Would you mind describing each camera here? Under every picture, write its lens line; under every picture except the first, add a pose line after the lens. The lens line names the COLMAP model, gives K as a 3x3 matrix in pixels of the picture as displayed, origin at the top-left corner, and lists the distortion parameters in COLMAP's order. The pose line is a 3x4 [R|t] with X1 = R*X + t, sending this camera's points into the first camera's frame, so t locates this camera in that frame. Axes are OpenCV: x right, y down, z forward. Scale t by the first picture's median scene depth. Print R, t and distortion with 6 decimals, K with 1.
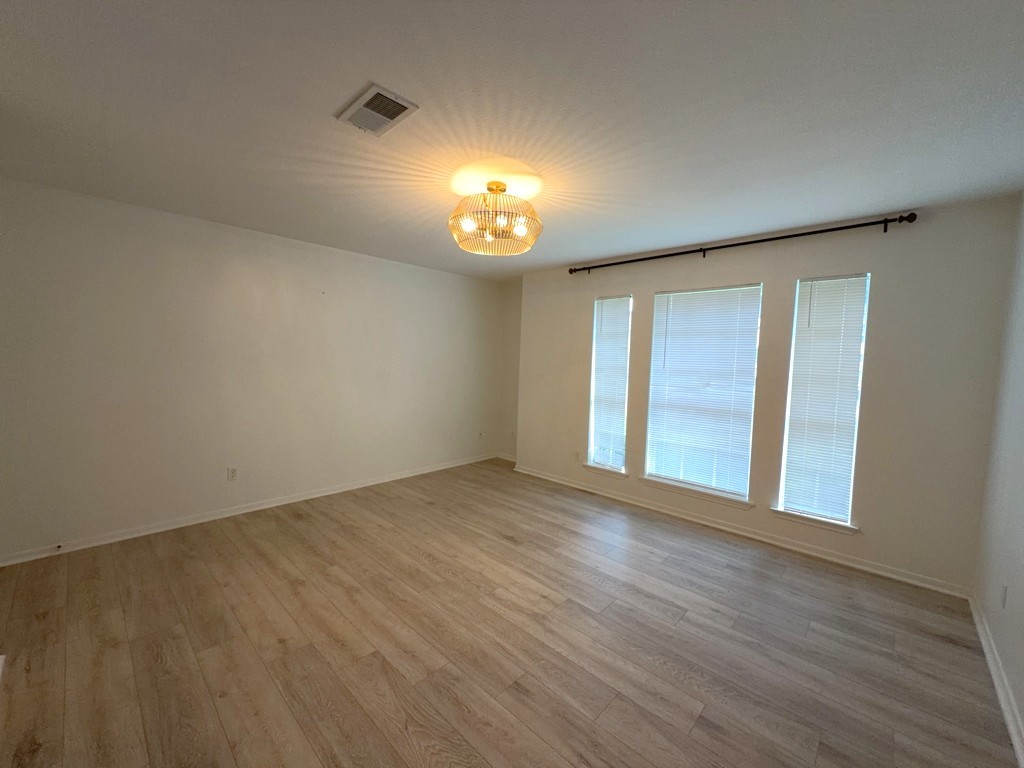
lens RADIAL K [[407.4, 0, 511.4], [0, 407.4, 384.6], [0, 0, 1]] dist [-0.001010, 0.000007]
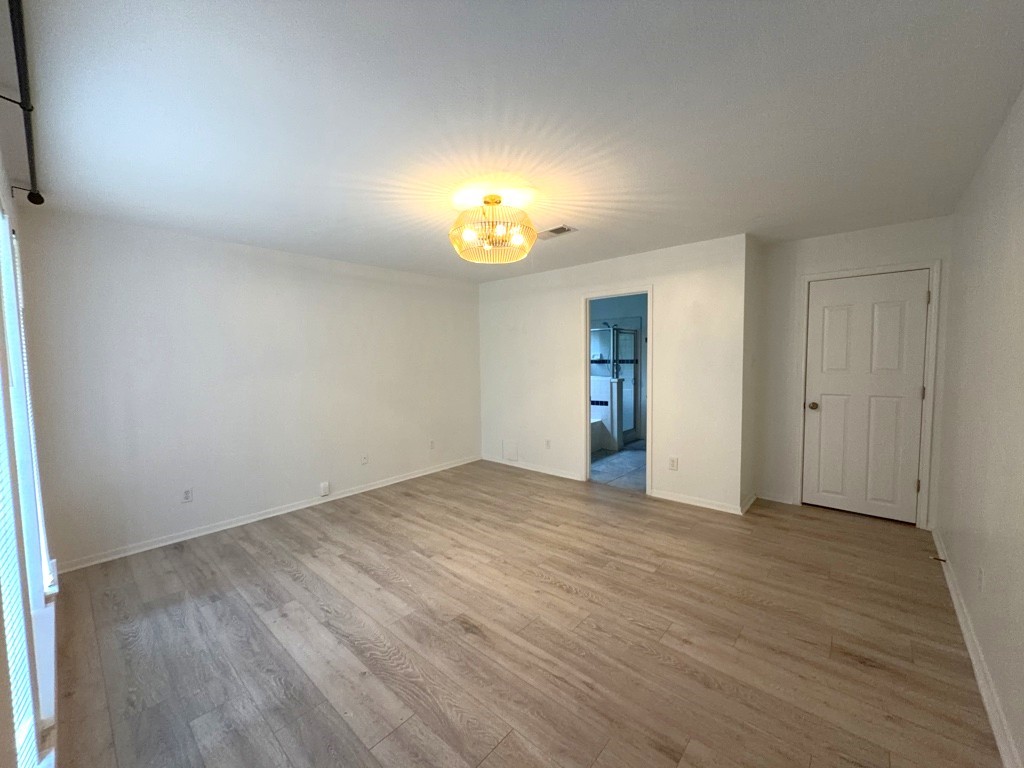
lens RADIAL K [[407.4, 0, 514.4], [0, 407.4, 386.5], [0, 0, 1]] dist [-0.001010, 0.000007]
pose [[-0.999310, -0.011391, -0.035346, -0.059658], [-0.016067, 0.990720, 0.134969, -0.136119], [0.033480, 0.135444, -0.990219, 2.036770]]
